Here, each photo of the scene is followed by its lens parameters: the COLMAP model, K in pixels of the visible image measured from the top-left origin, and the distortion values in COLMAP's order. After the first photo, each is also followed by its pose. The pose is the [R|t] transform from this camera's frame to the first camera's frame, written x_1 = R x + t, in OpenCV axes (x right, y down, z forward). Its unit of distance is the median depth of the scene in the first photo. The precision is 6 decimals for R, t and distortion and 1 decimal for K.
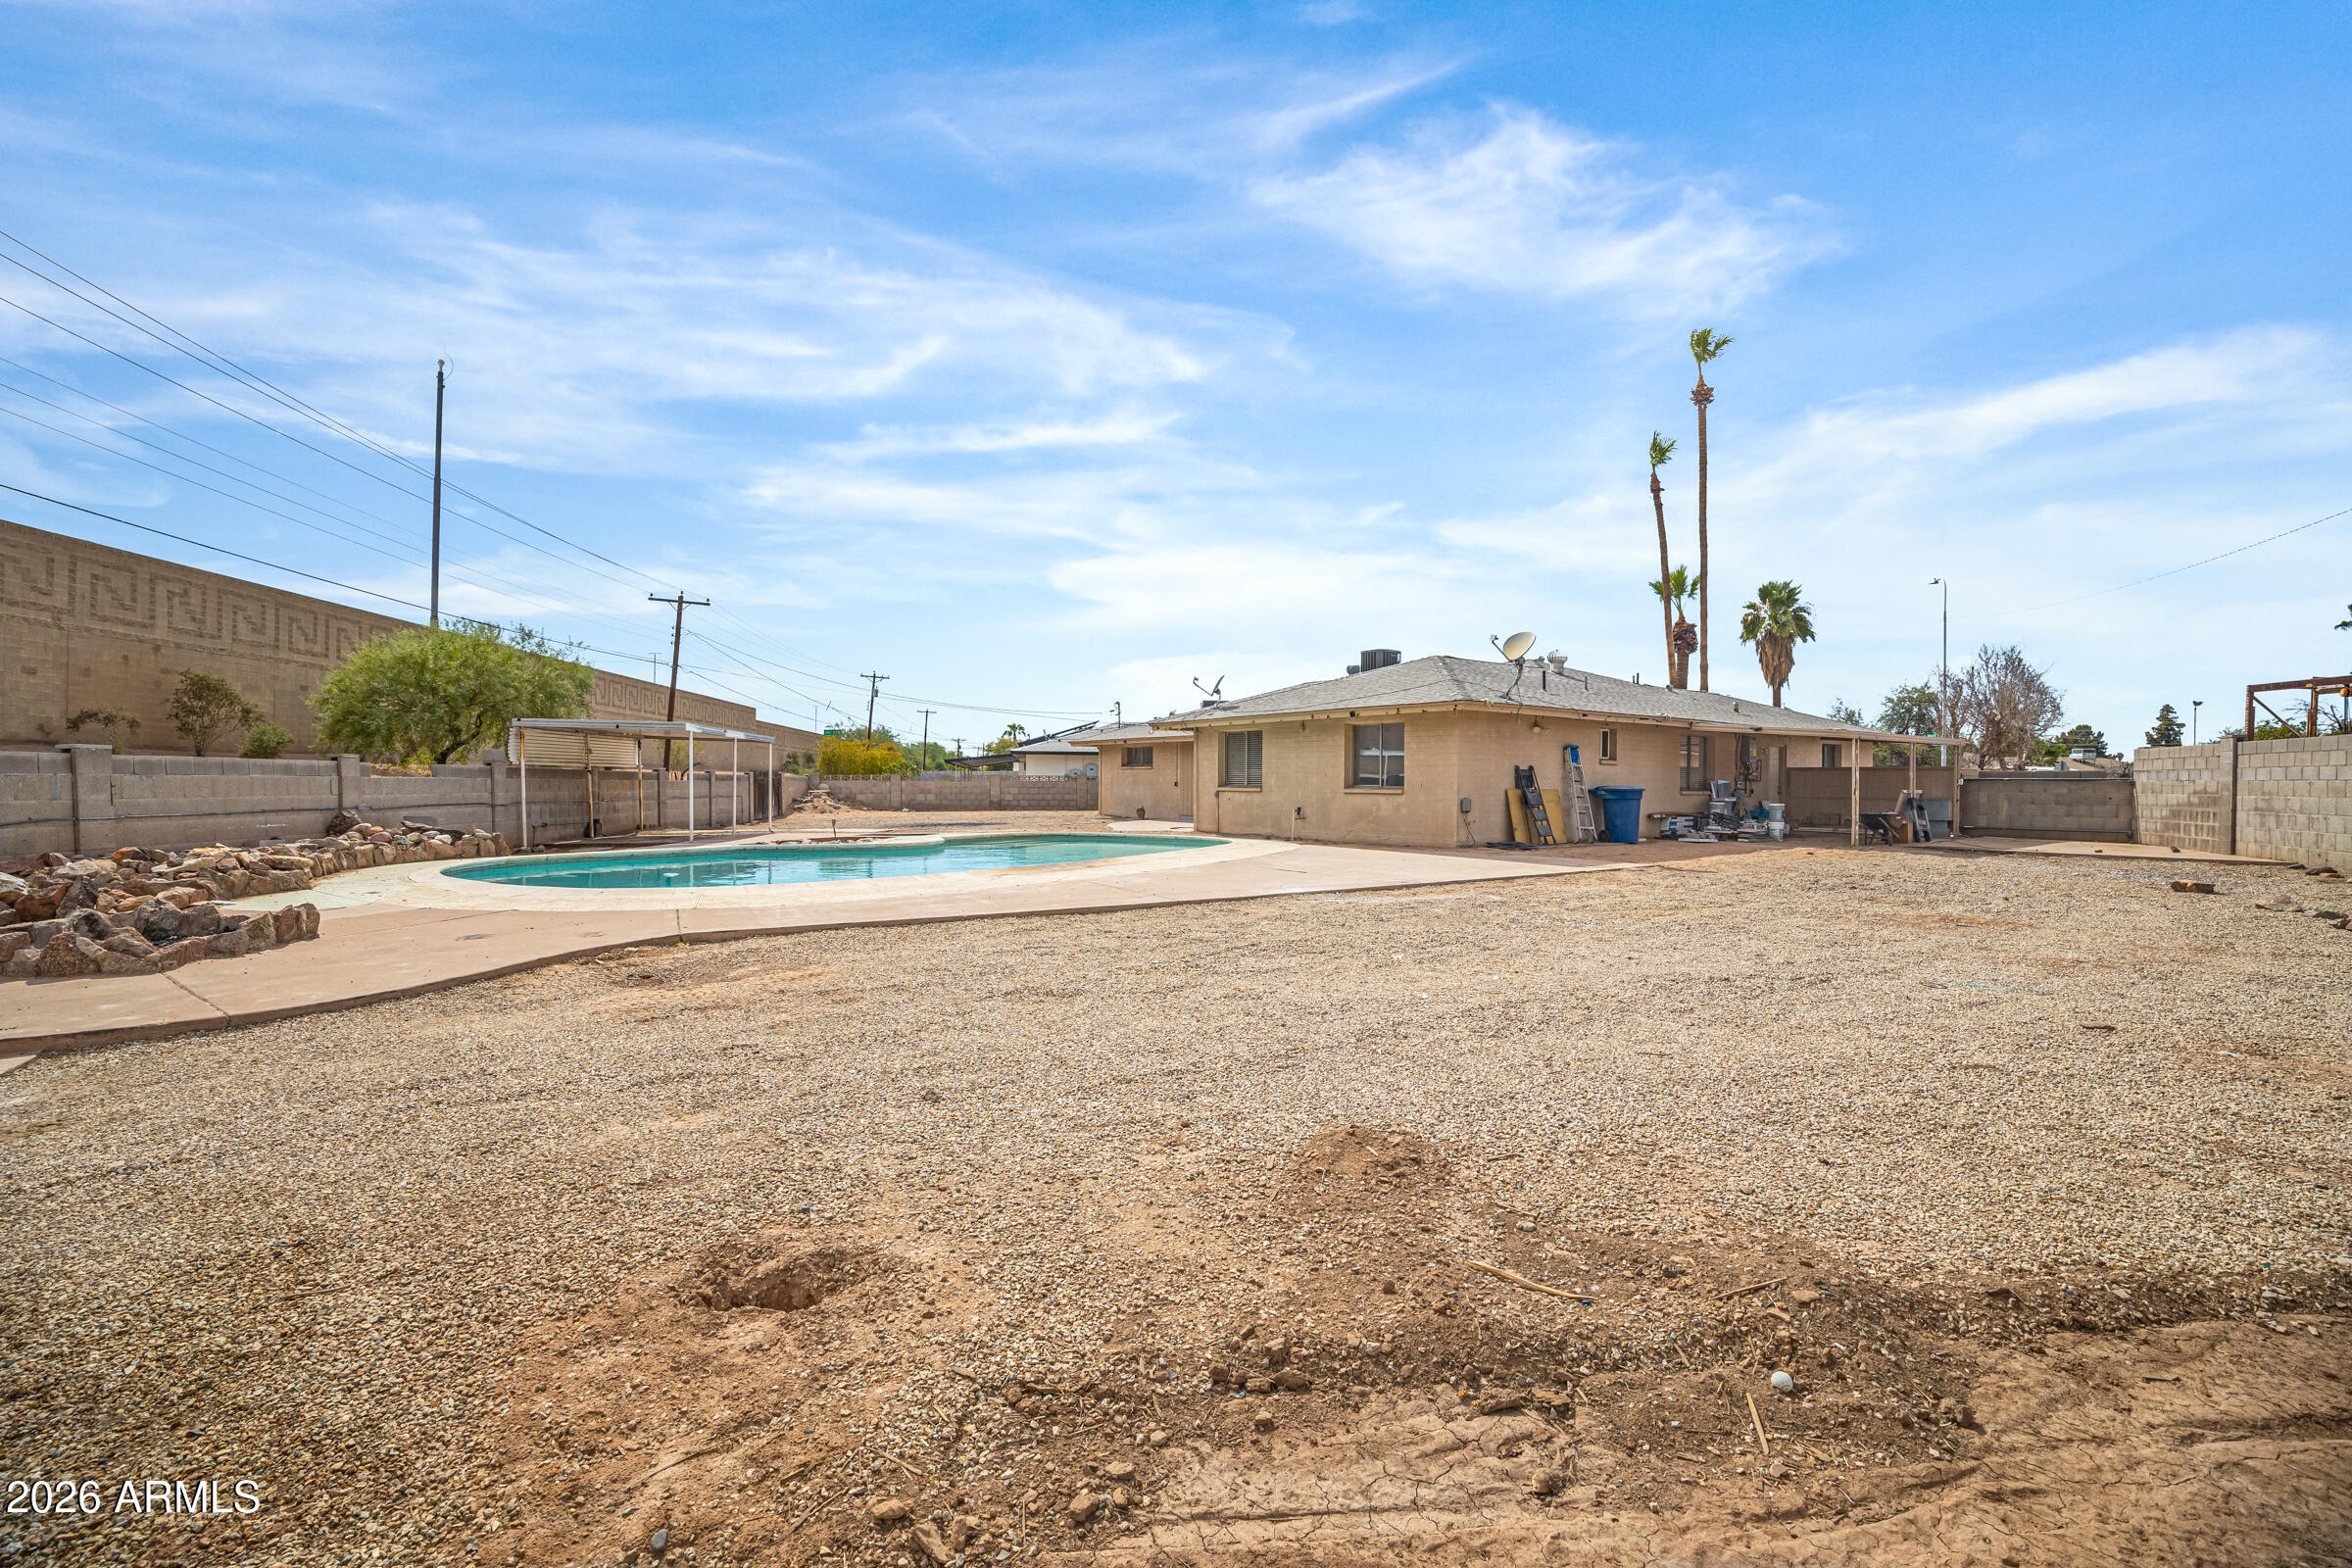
lens RADIAL K [[1030.2, 0, 1192.6], [0, 1030.2, 800.9], [0, 0, 1]] dist [-0.083281, 0.019507]
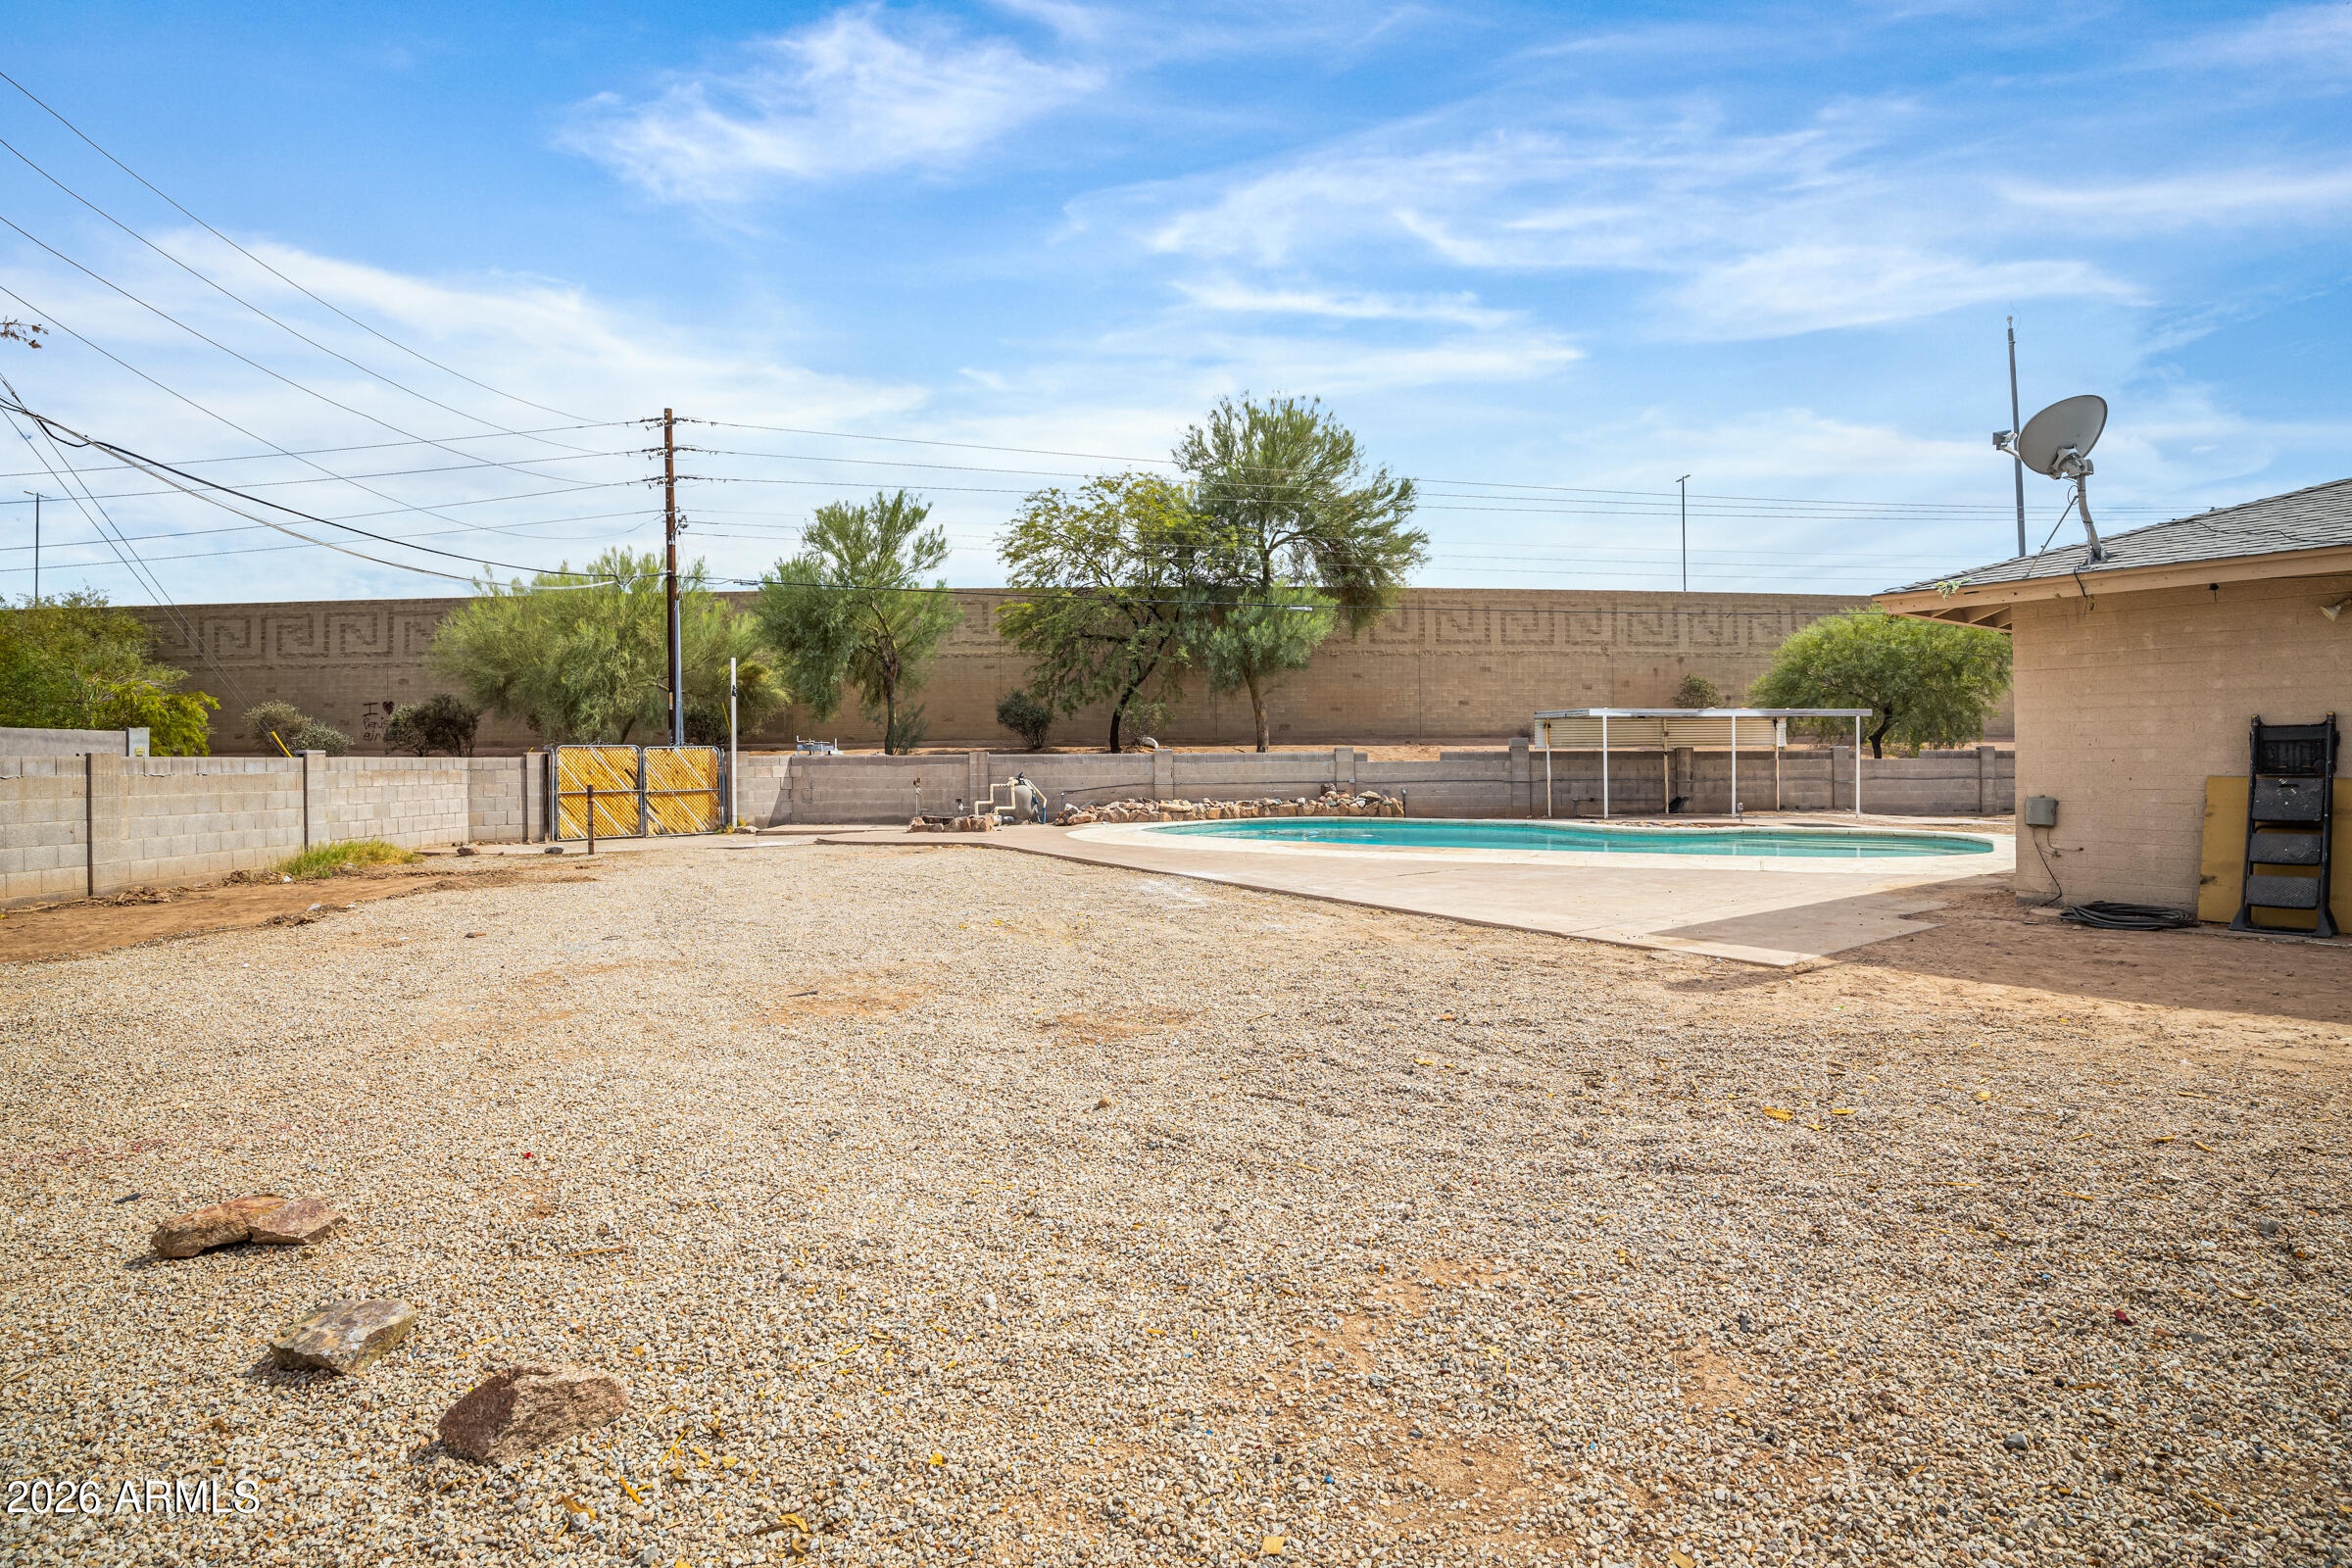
lens RADIAL K [[1133.6, 0, 1196.9], [0, 1133.6, 776.8], [0, 0, 1]] dist [-0.131012, 0.034450]
pose [[-0.039856, 0.009490, -0.999160, 0.520008], [-0.008879, 0.999912, 0.009852, -0.008745], [0.999166, 0.009264, -0.039768, 0.447696]]
